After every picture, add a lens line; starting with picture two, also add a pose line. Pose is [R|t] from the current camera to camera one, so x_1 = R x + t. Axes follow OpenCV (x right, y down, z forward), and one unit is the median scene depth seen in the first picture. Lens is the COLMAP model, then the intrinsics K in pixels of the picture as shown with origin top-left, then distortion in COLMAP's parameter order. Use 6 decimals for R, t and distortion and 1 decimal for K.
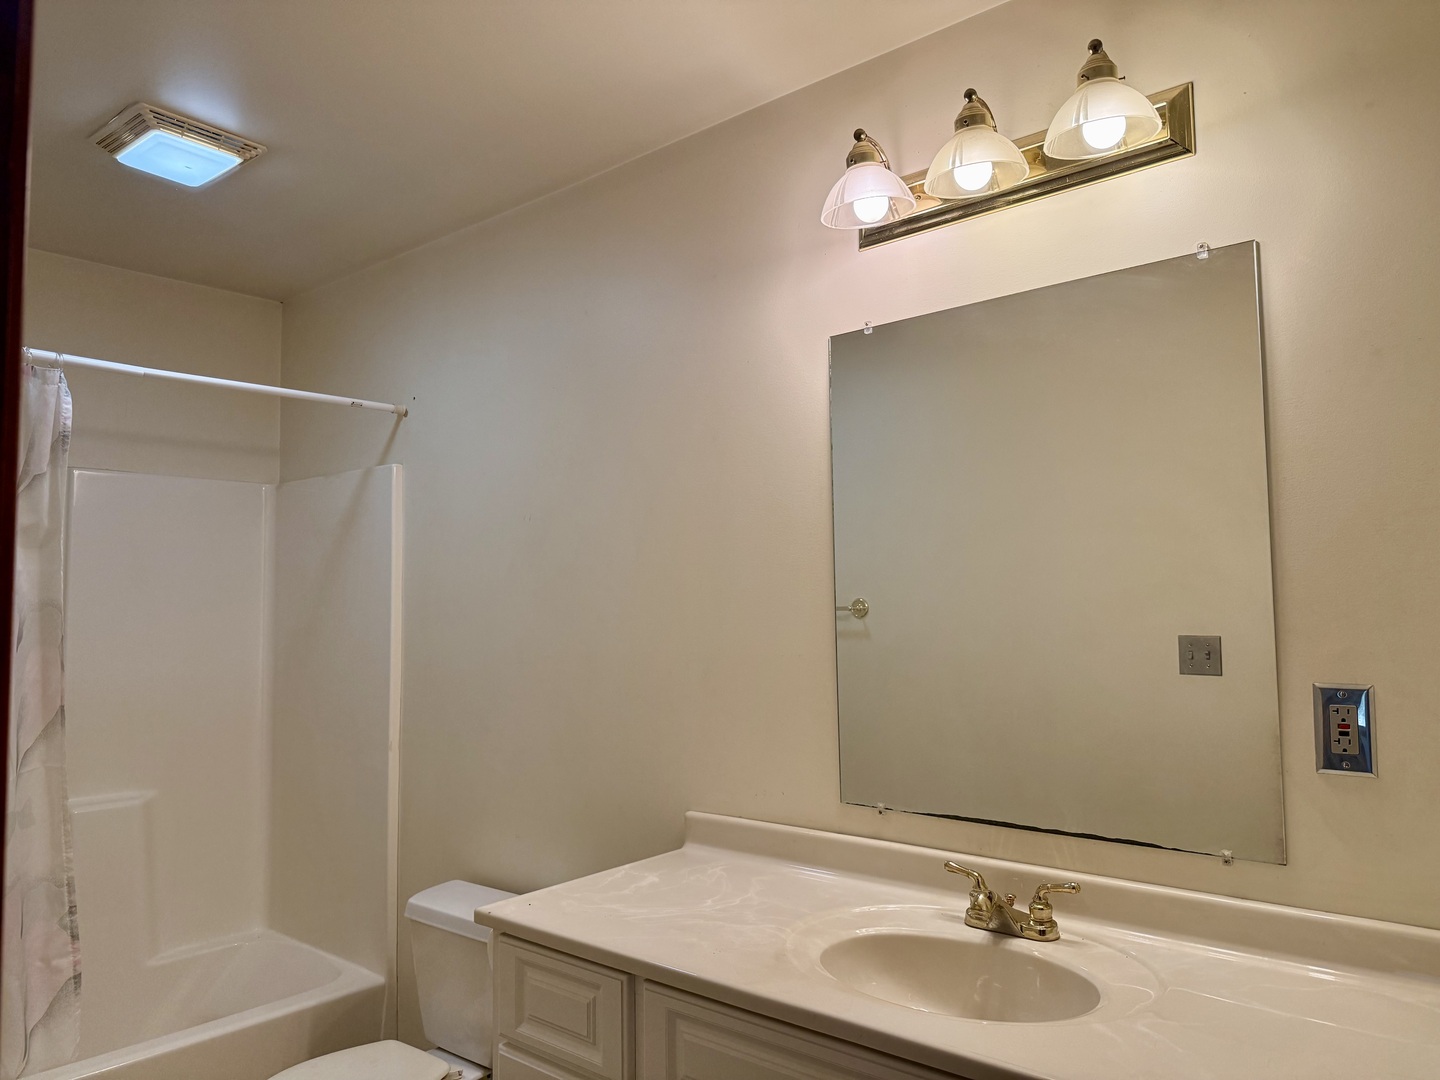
lens RADIAL K [[1022.2, 0, 725.2], [0, 1022.2, 541.3], [0, 0, 1]] dist [0.042025, -0.060603]
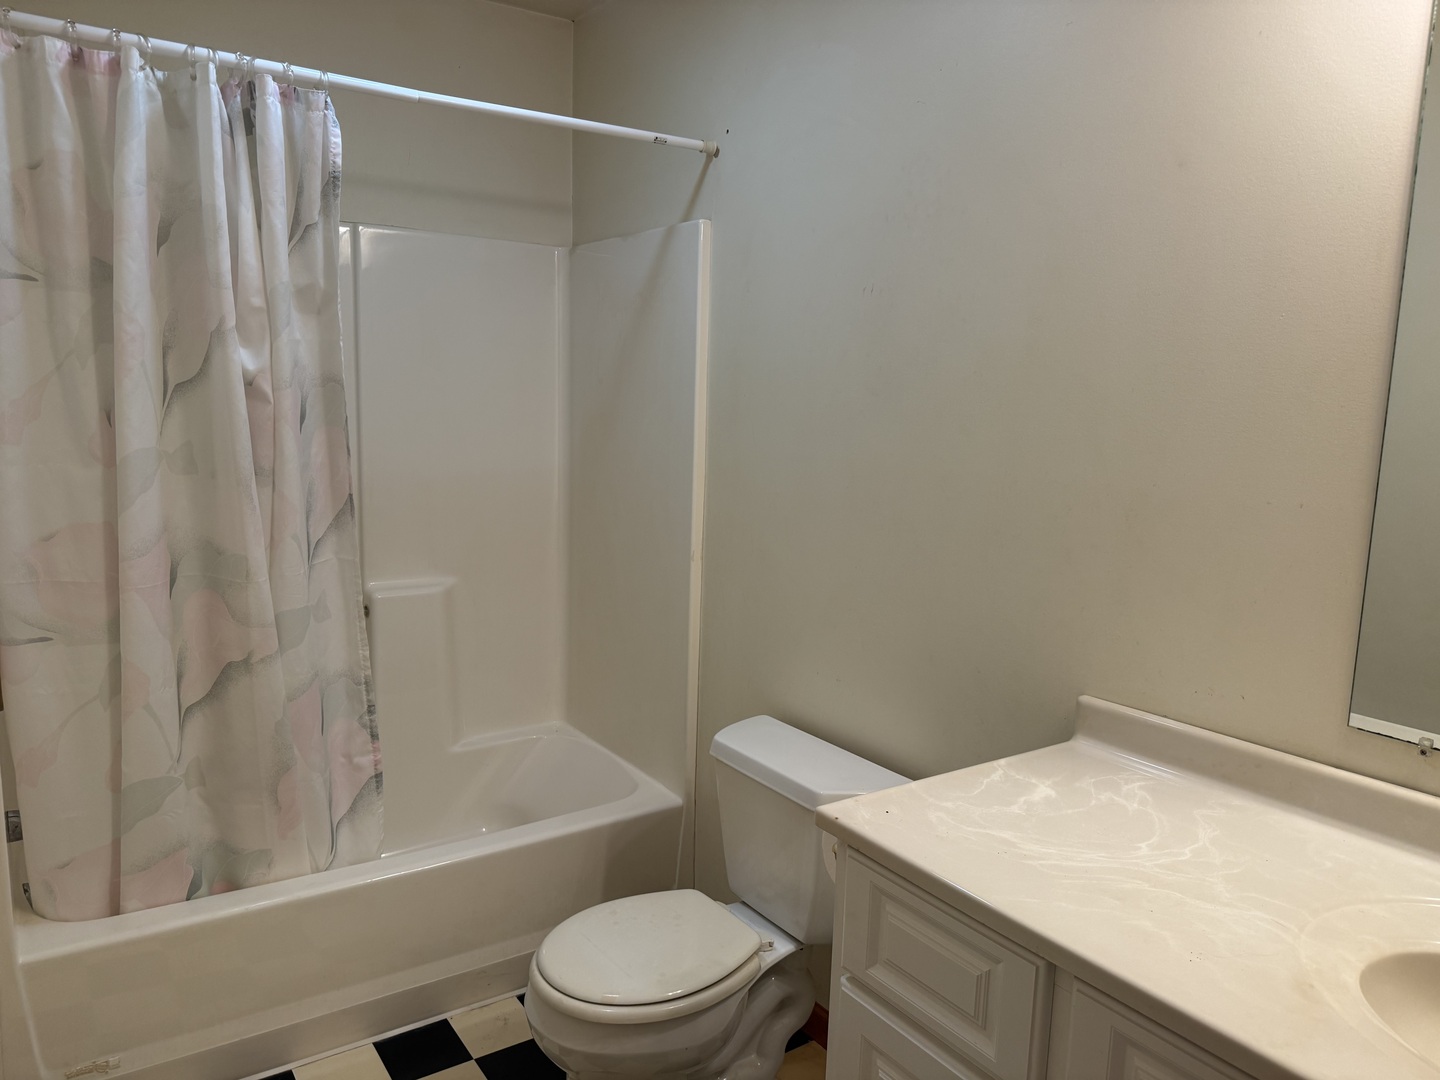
lens RADIAL K [[1022.2, 0, 725.2], [0, 1022.2, 541.3], [0, 0, 1]] dist [0.042025, -0.060603]
pose [[0.965301, 0.077386, -0.249409, -0.101452], [-0.023880, 0.977240, 0.210790, 0.003270], [0.260044, -0.197520, 0.945179, 0.228701]]
